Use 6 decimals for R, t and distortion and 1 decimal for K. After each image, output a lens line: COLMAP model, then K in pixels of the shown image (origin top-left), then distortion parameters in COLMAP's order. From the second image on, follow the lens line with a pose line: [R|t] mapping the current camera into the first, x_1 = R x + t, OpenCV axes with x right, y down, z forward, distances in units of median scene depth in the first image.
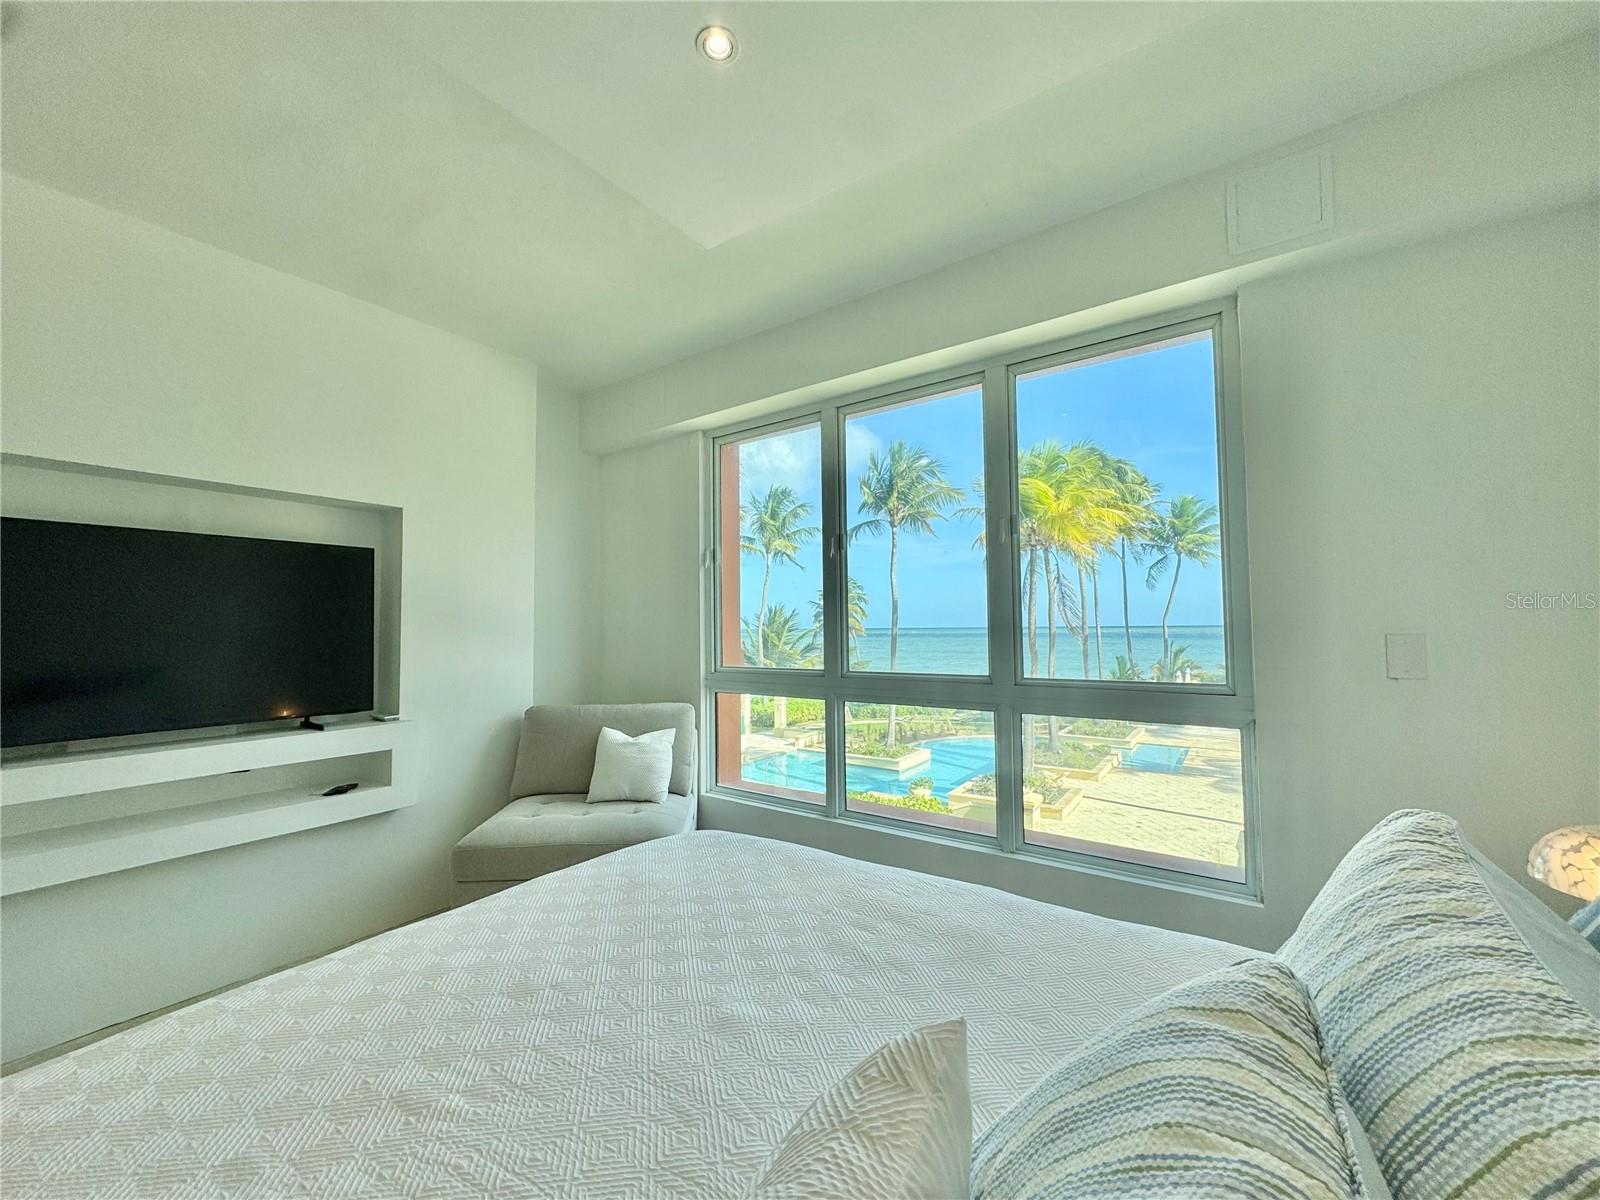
lens RADIAL K [[636.2, 0, 800.0], [0, 636.2, 600.0], [0, 0, 1]] dist [-0.003279, 0.000026]
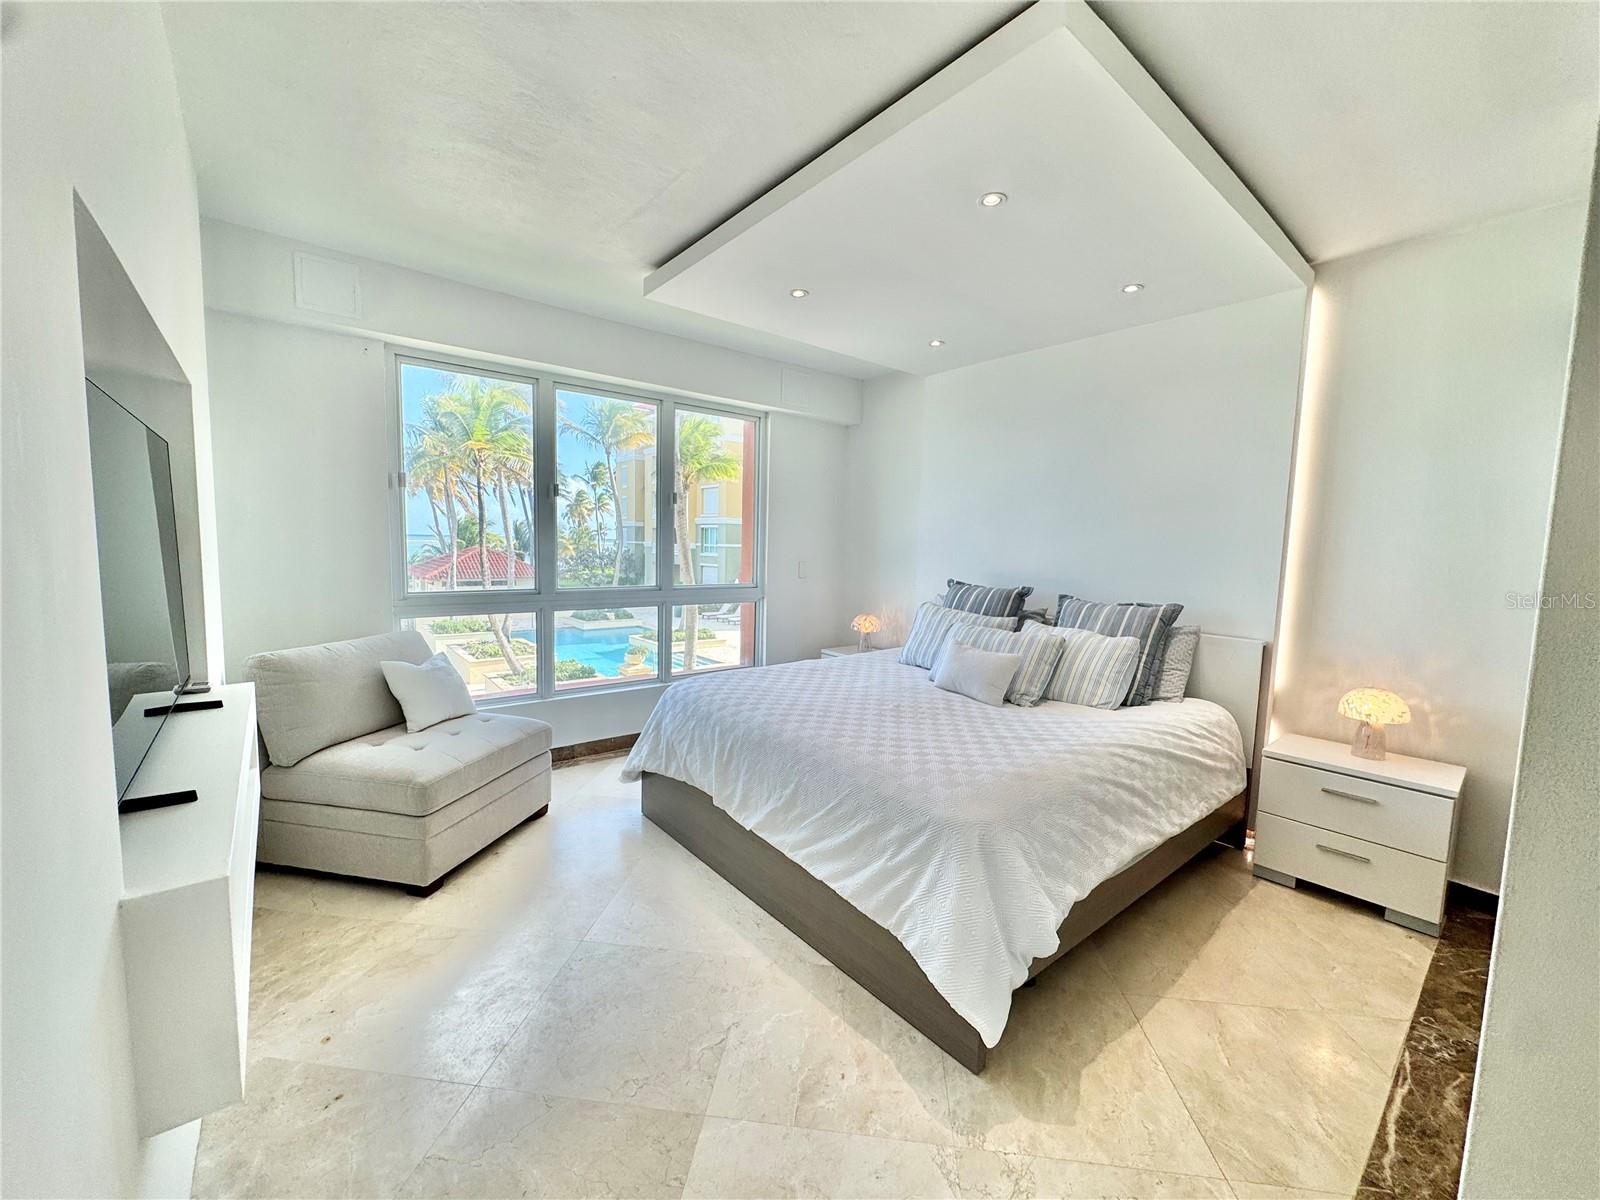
lens RADIAL K [[636.2, 0, 800.0], [0, 636.2, 600.0], [0, 0, 1]] dist [-0.003279, 0.000026]
pose [[0.283953, -0.080147, 0.955483, -1.033733], [-0.081055, 0.990927, 0.107208, -0.047238], [-0.955406, -0.107889, 0.274880, 0.143082]]
